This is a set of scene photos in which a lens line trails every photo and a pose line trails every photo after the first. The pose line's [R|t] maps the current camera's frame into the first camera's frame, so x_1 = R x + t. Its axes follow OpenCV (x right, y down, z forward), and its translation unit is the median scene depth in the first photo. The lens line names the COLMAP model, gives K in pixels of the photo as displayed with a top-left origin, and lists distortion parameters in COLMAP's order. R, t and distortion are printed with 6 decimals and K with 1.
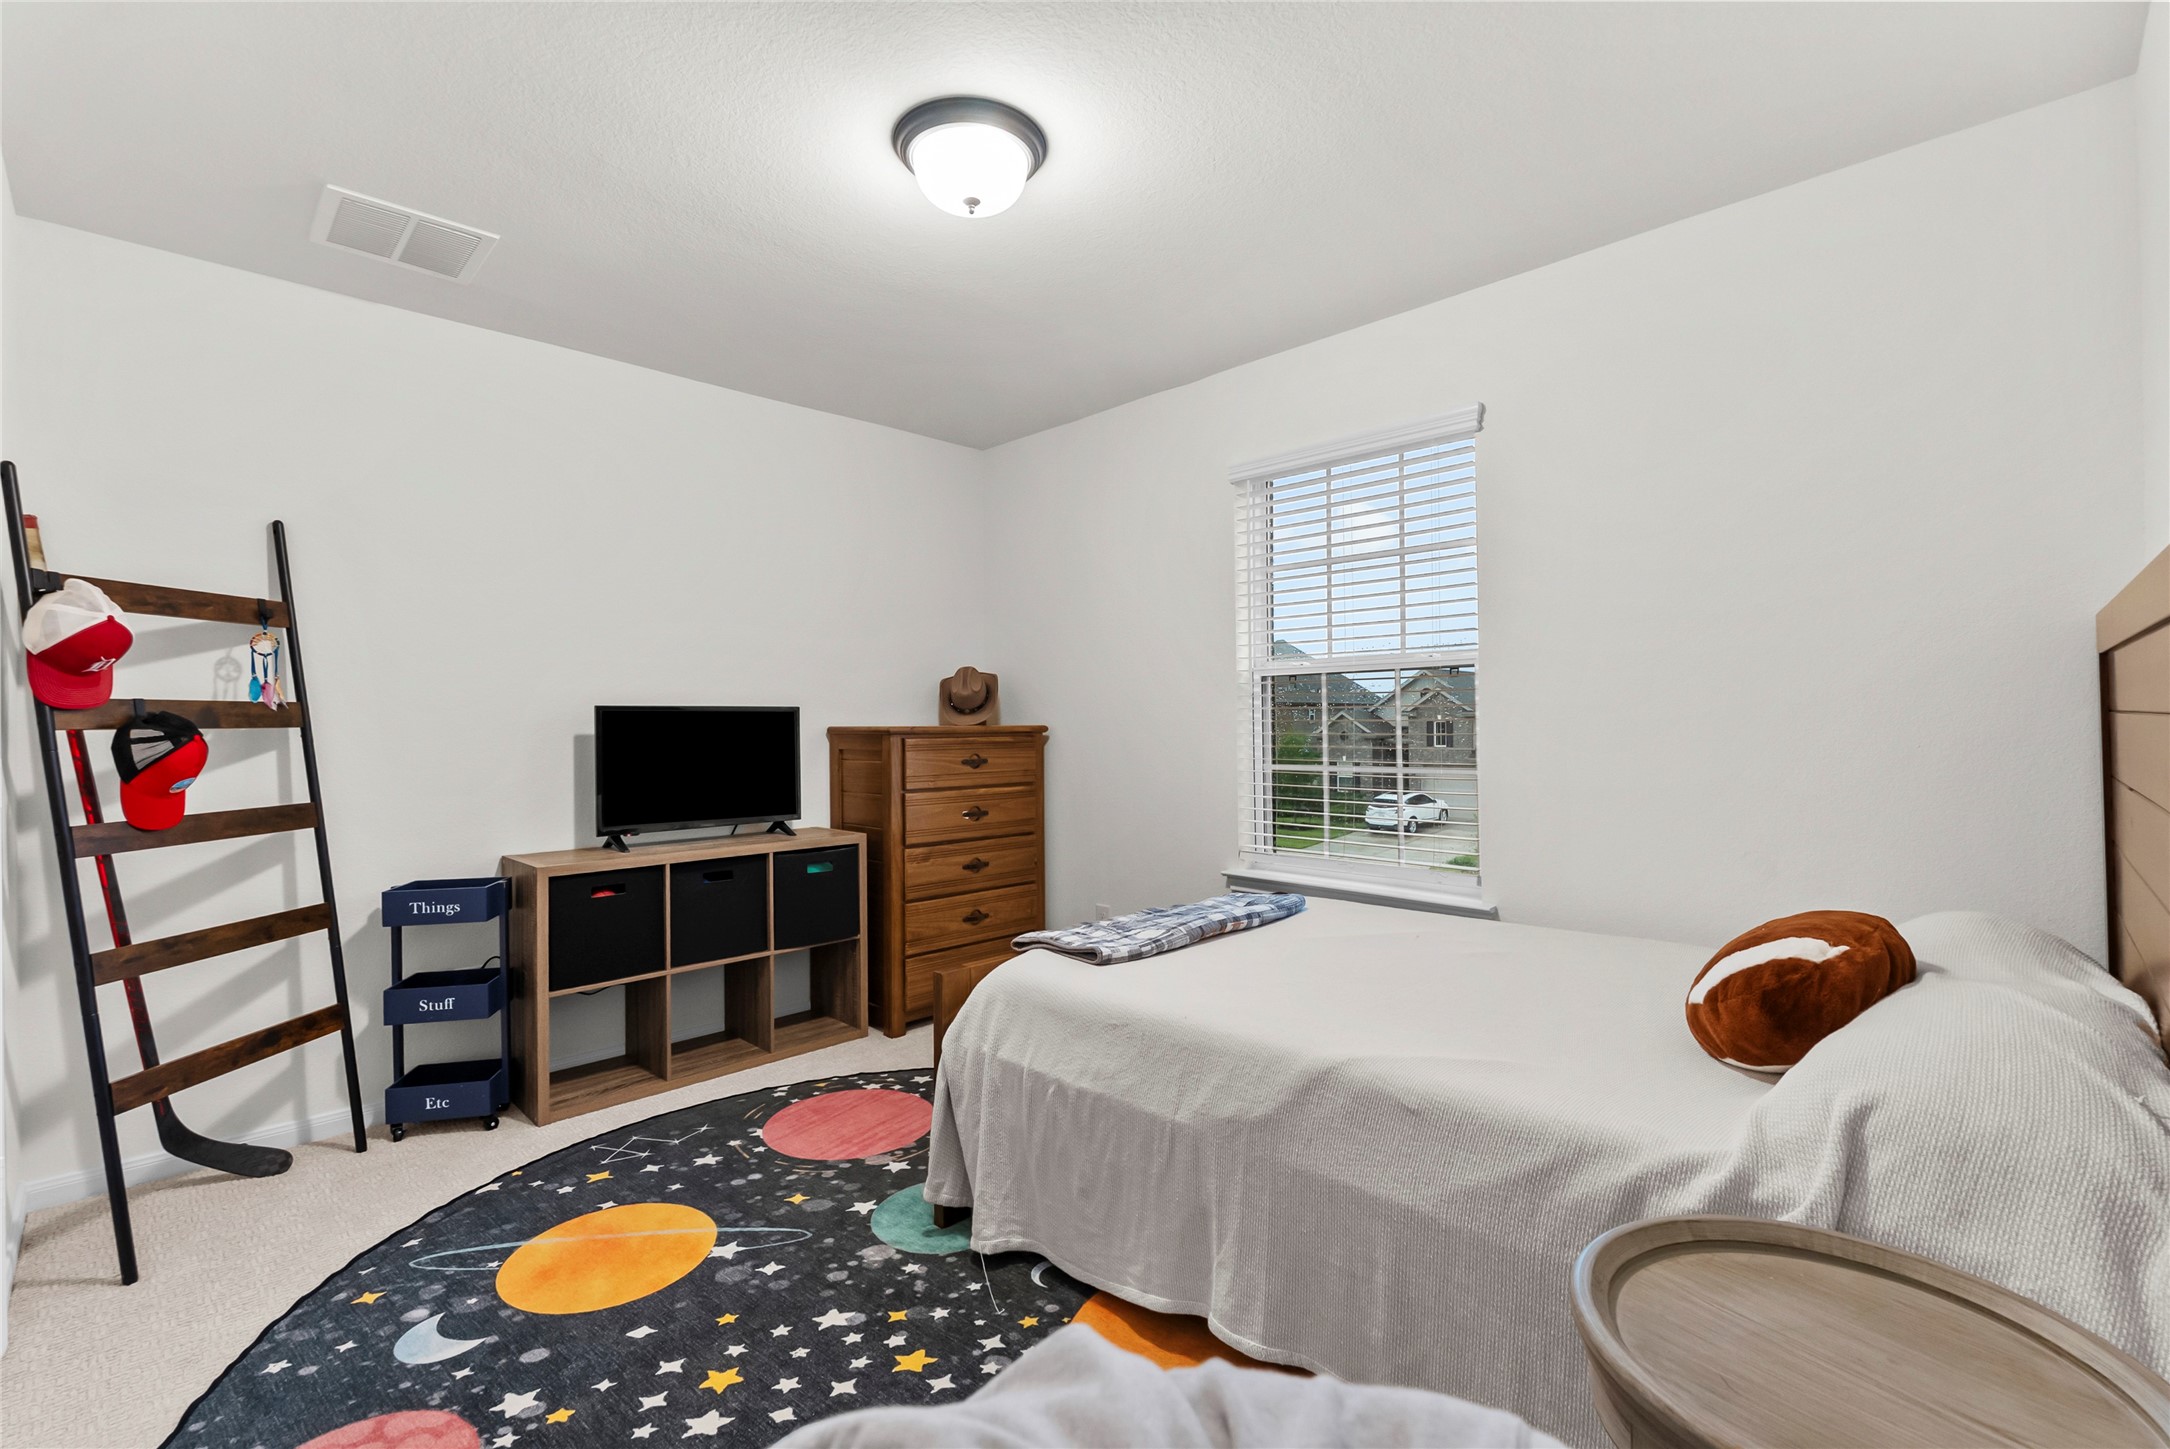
lens RADIAL K [[946.1, 0, 1084.9], [0, 946.1, 717.7], [0, 0, 1]] dist [-0.001679, -0.000073]
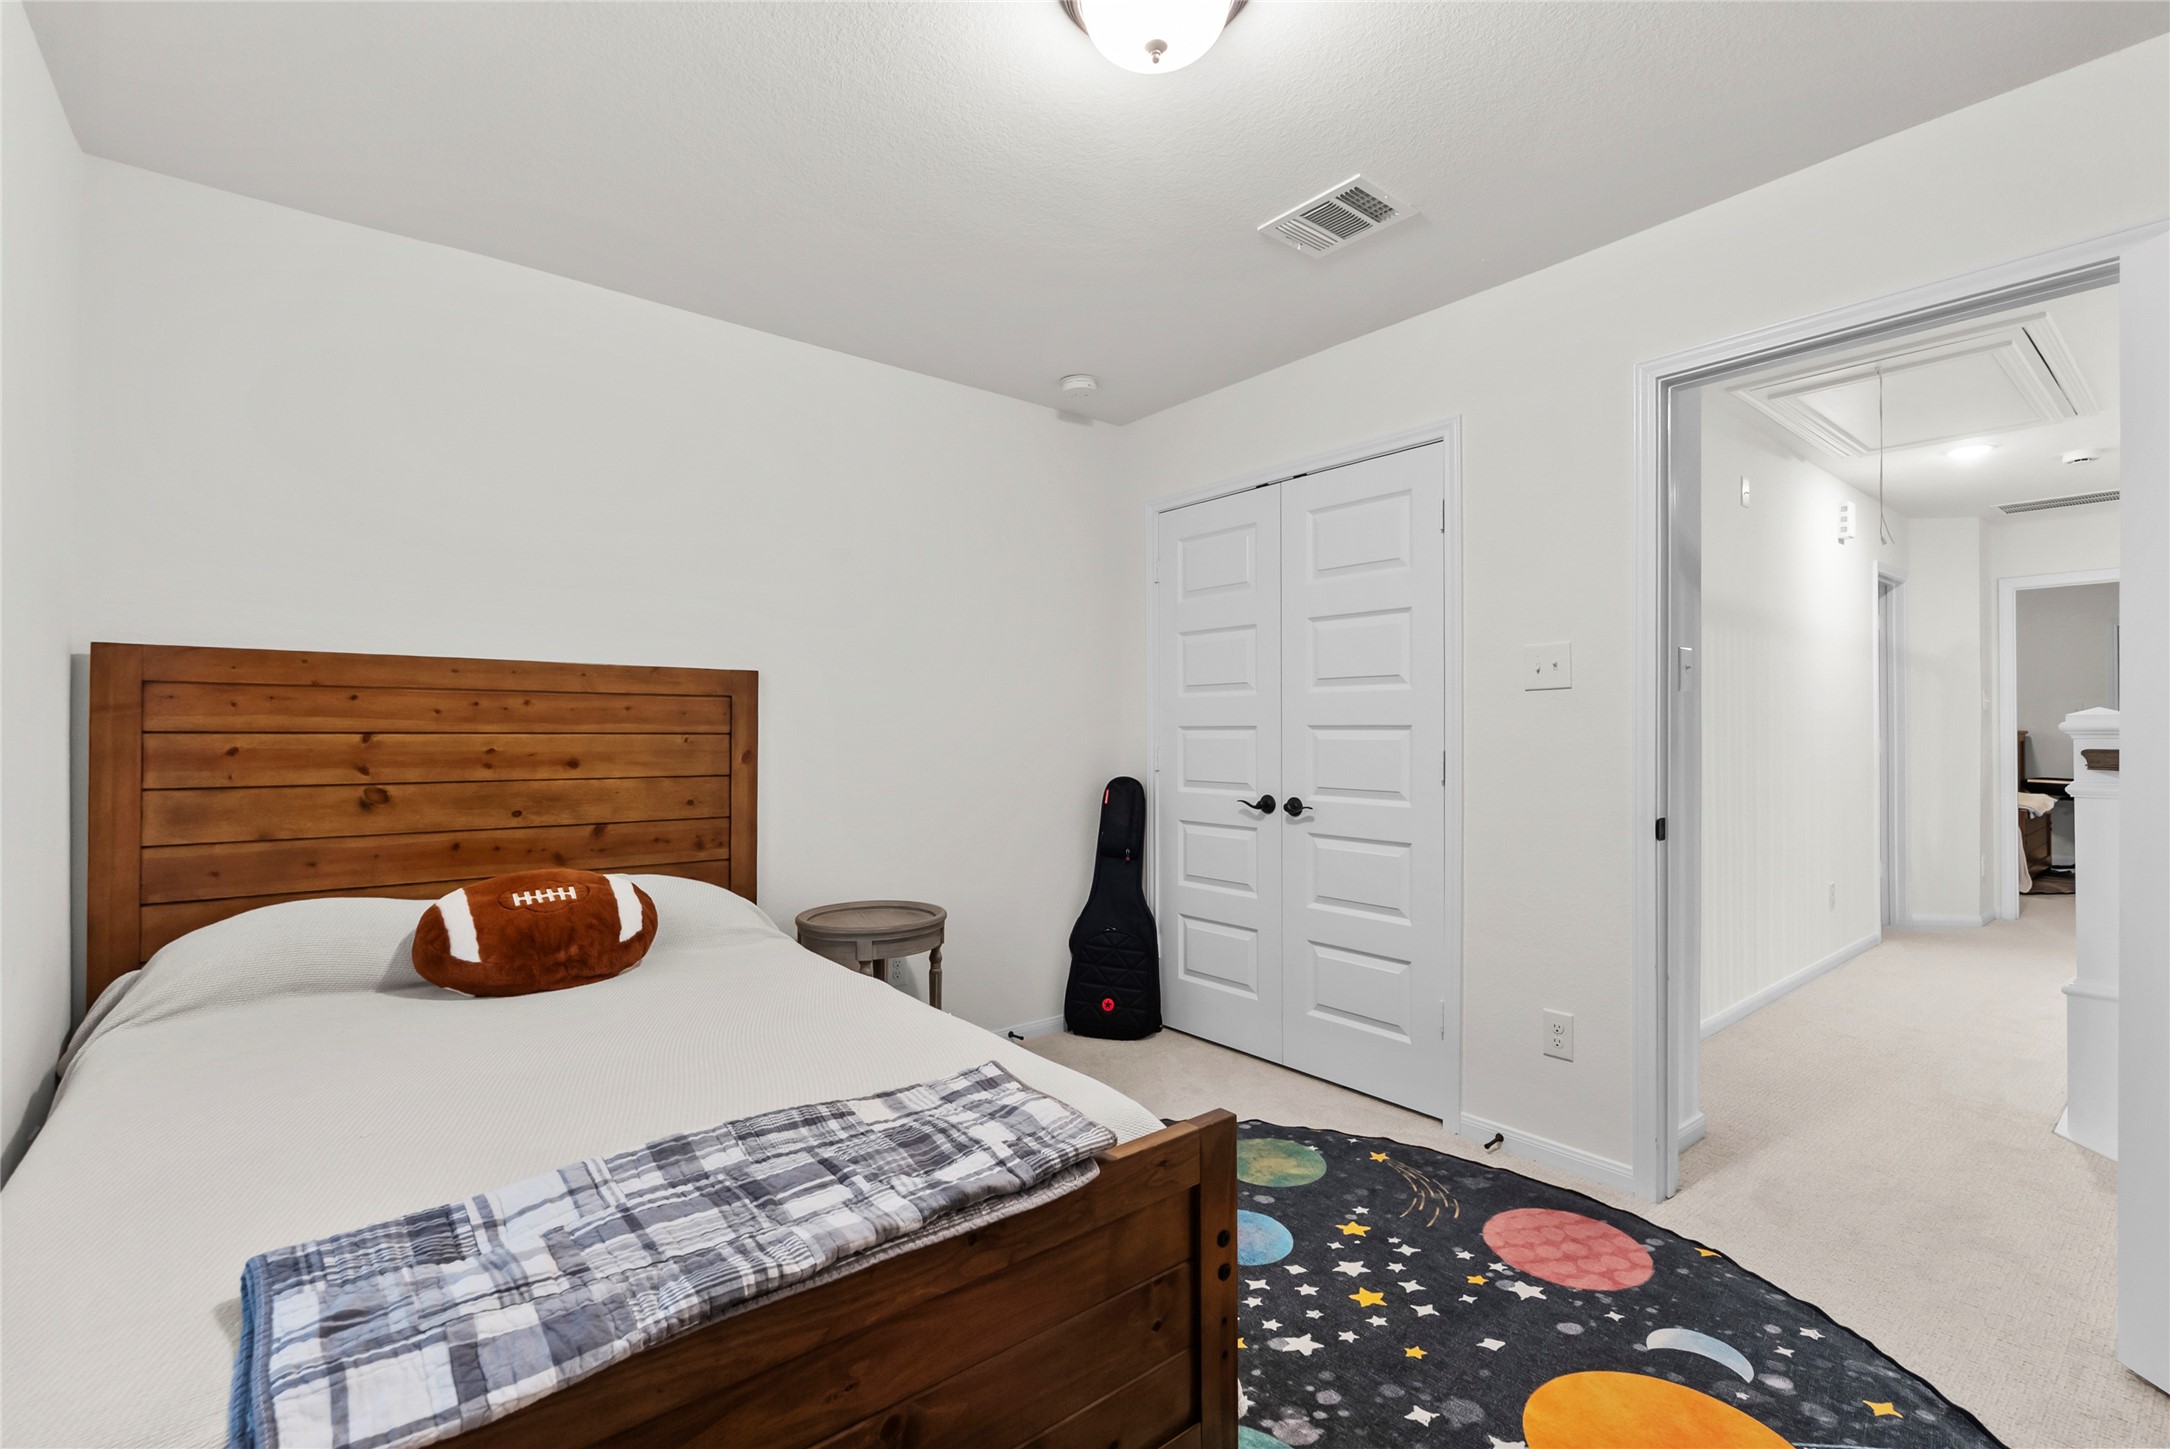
lens RADIAL K [[946.1, 0, 1084.9], [0, 946.1, 717.7], [0, 0, 1]] dist [-0.001679, -0.000073]
pose [[-0.994281, 0.013032, 0.106001, -0.162074], [0.011378, 0.999804, -0.016188, 0.004993], [-0.106191, -0.014889, -0.994234, 2.079081]]
